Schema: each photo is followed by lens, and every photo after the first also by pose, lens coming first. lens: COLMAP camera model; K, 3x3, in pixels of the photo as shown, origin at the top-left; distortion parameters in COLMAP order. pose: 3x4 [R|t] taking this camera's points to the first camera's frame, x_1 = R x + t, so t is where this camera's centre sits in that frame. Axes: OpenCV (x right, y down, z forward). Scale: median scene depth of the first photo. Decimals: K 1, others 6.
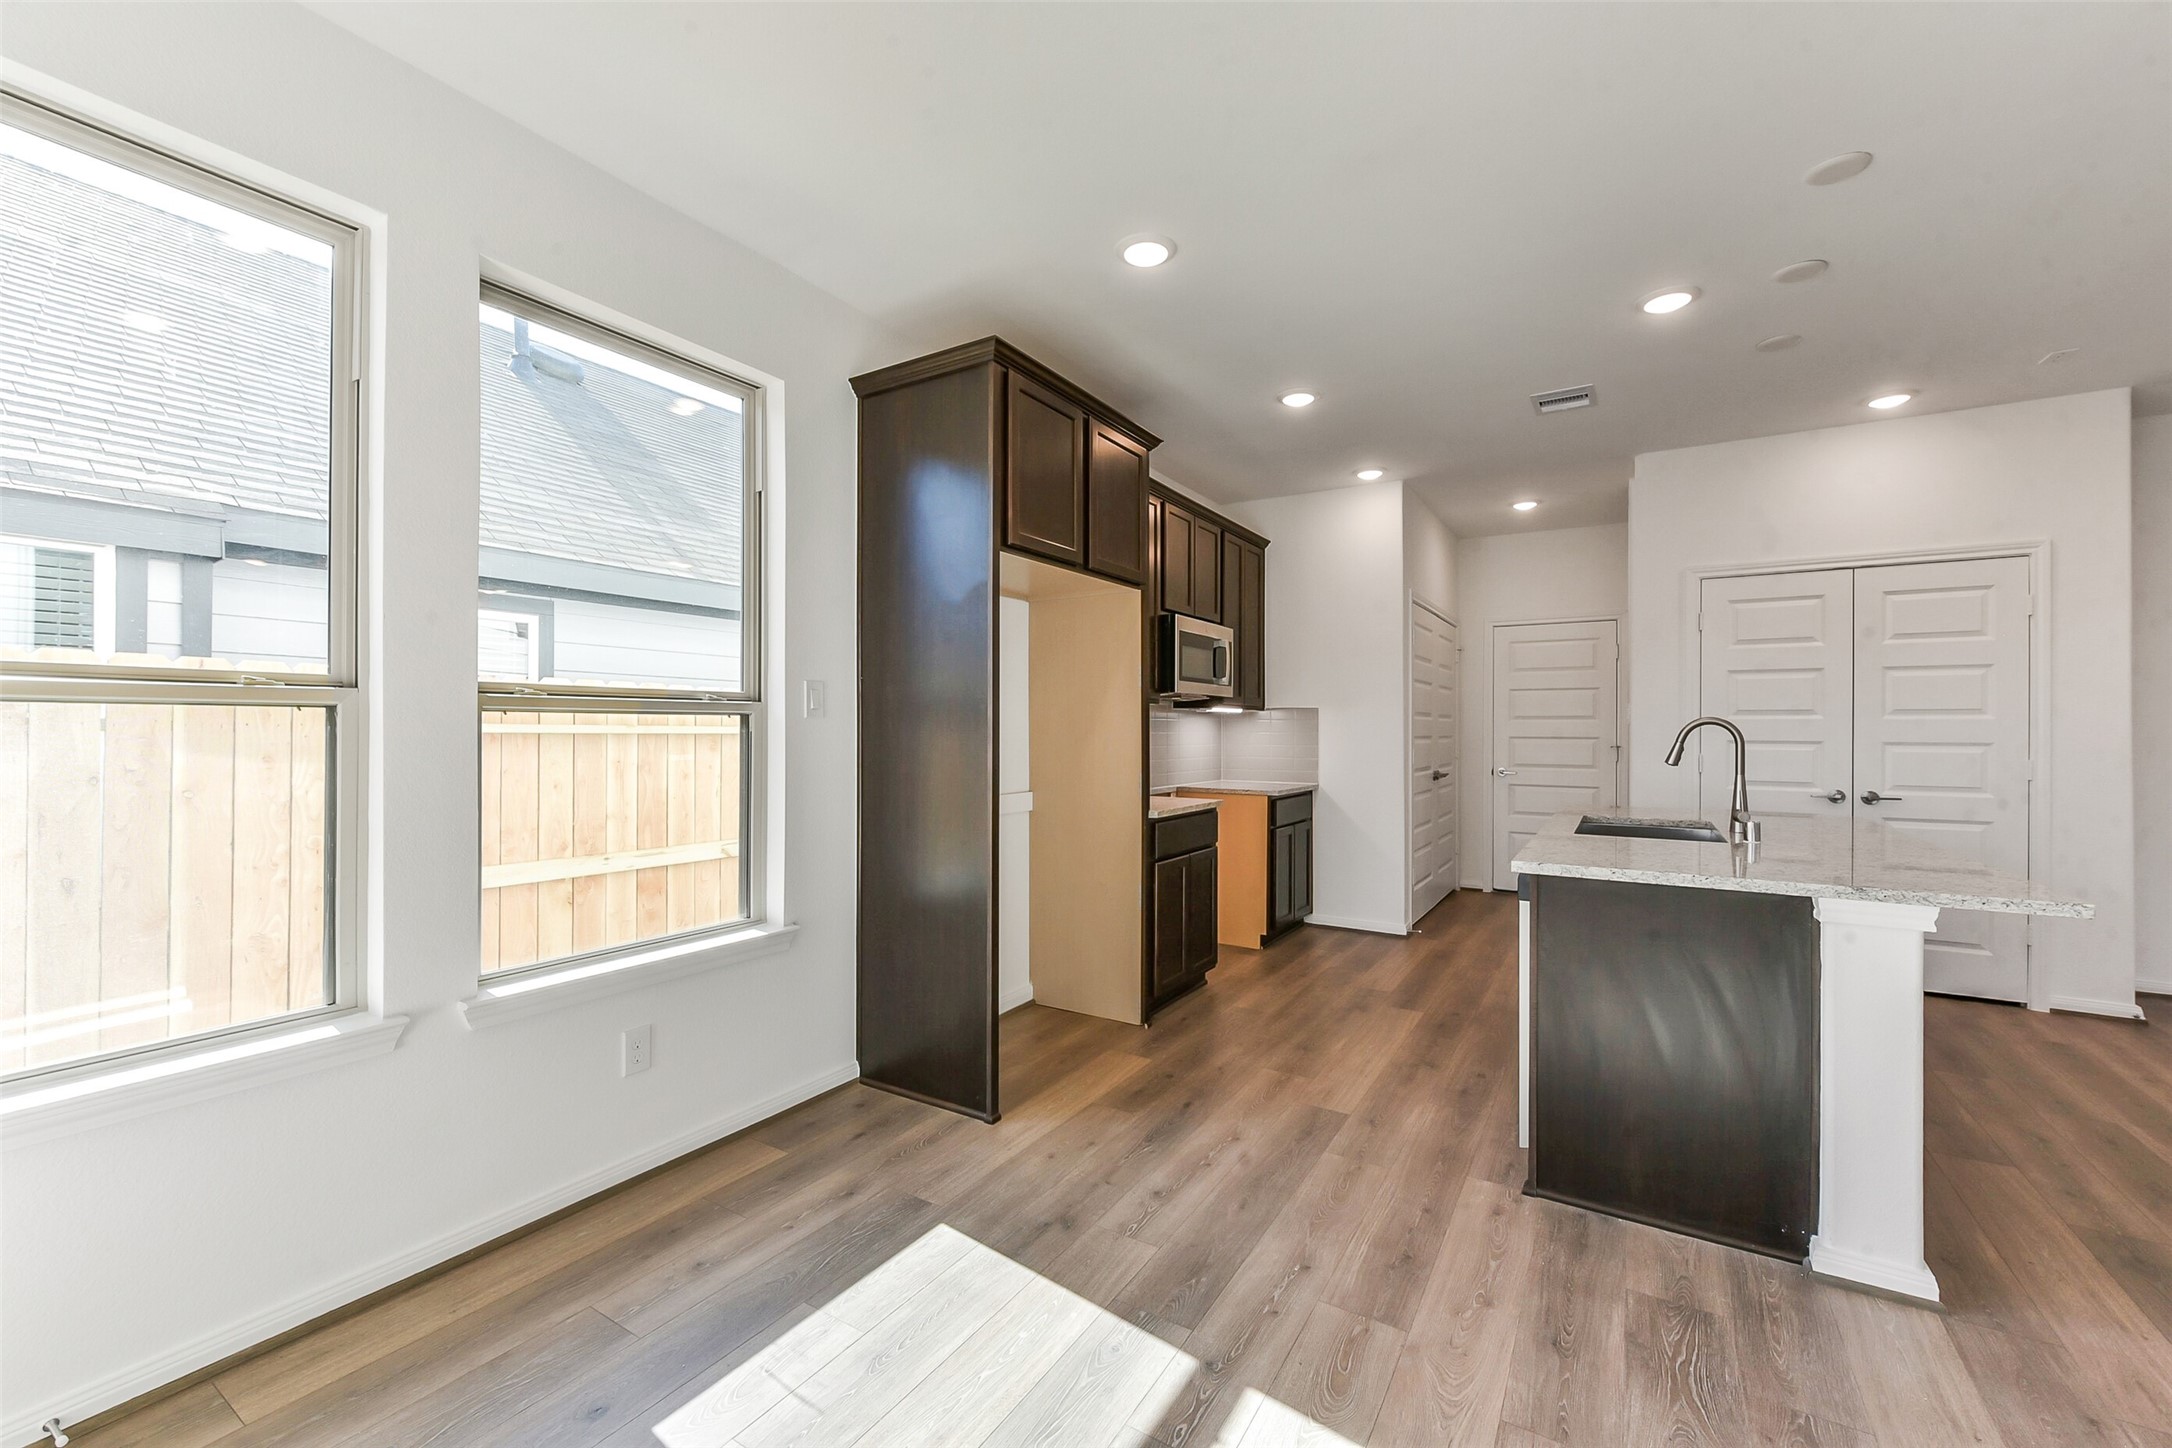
lens RADIAL K [[869.1, 0, 1089.1], [0, 869.1, 722.9], [0, 0, 1]] dist [-0.003852, -0.001156]
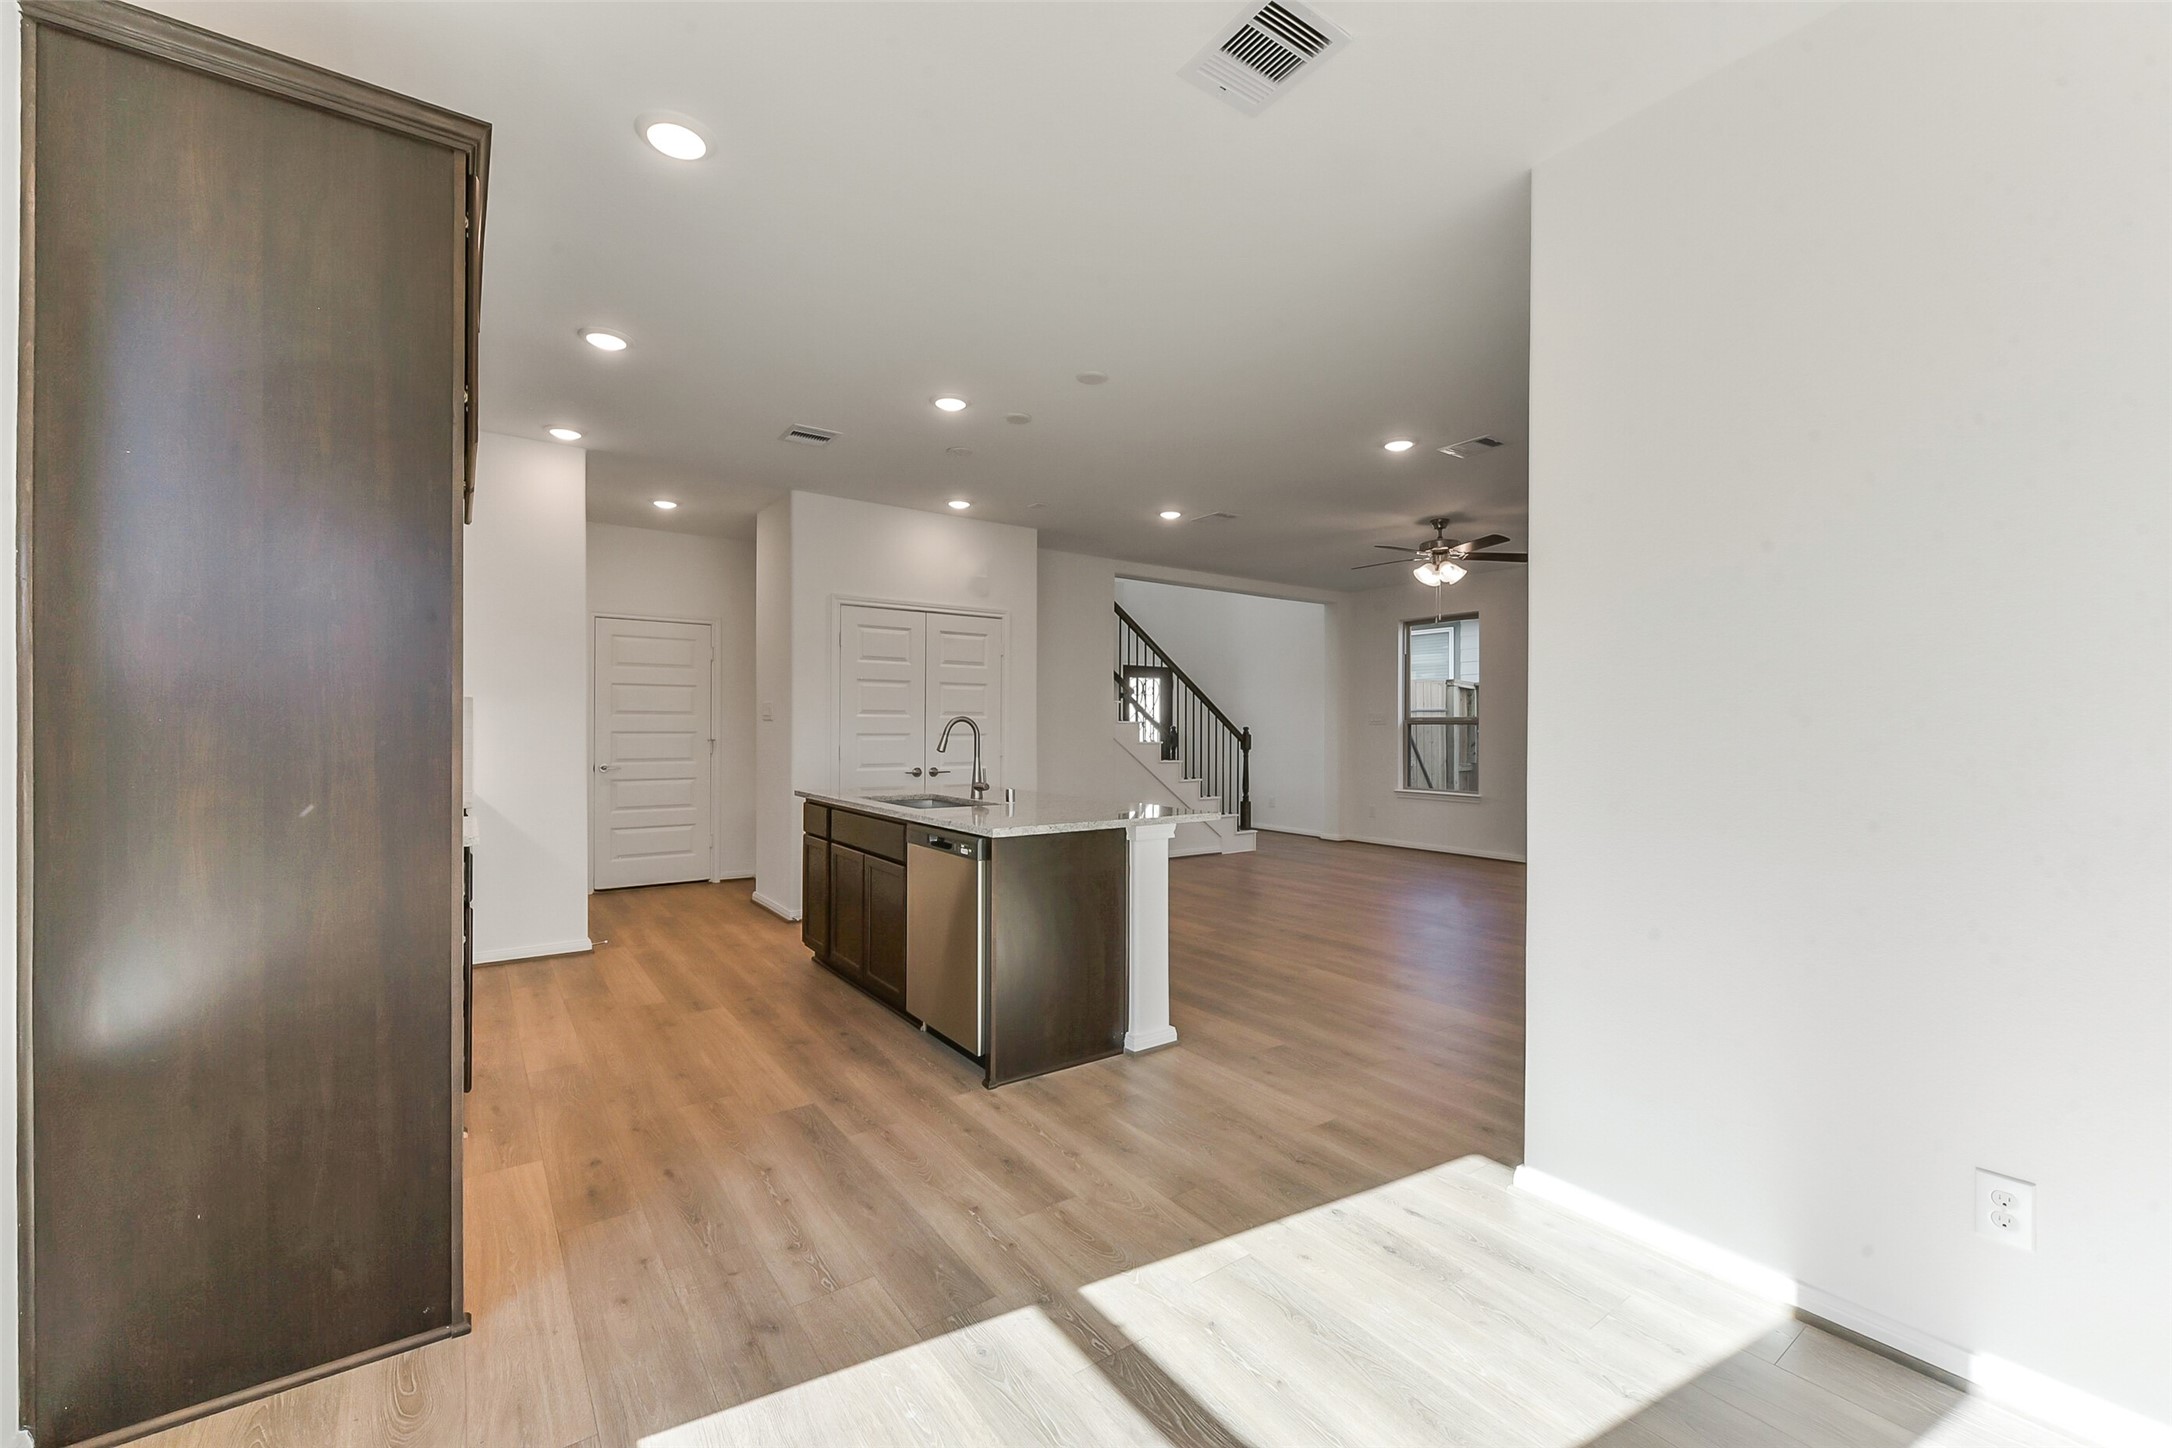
lens RADIAL K [[869.1, 0, 1083.4], [0, 869.1, 719.1], [0, 0, 1]] dist [-0.003852, -0.001156]
pose [[0.383928, 0.006094, 0.923343, -0.627334], [-0.008553, 0.999959, -0.003043, 0.001311], [-0.923324, -0.006729, 0.383964, 0.385292]]
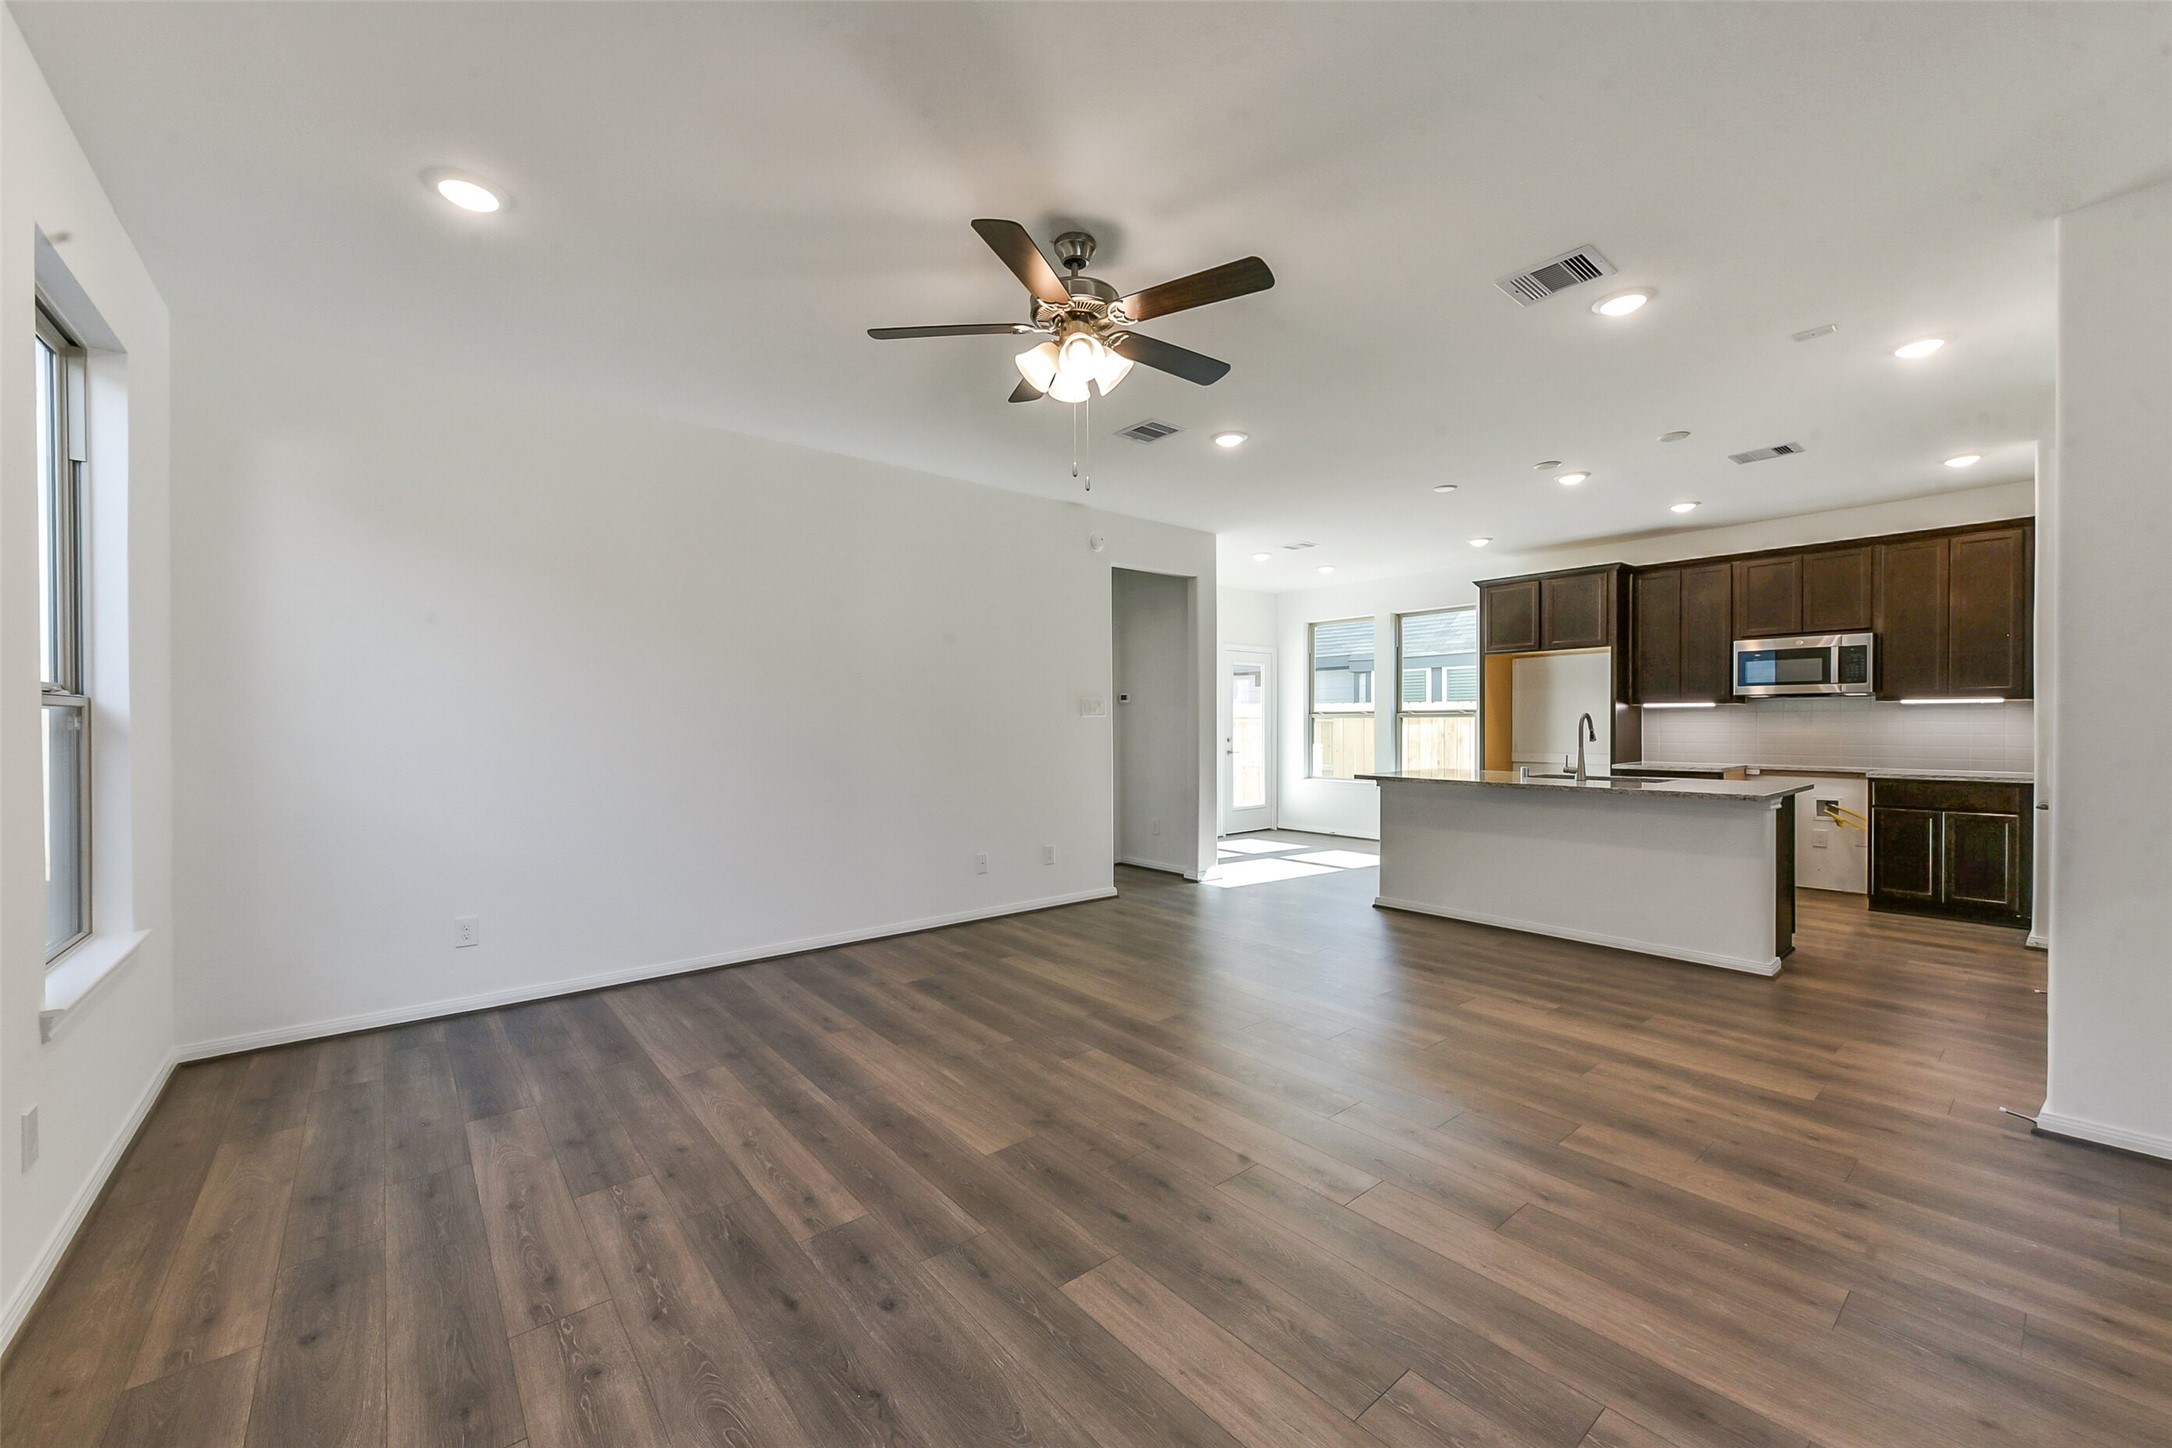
lens RADIAL K [[847.4, 0, 1076.2], [0, 847.4, 729.0], [0, 0, 1]] dist [0.000623, -0.000509]
pose [[-0.324929, 0.004336, -0.945729, 3.375920], [0.006912, 0.999974, 0.002210, 0.023686], [0.945713, -0.005818, -0.324950, 0.774943]]
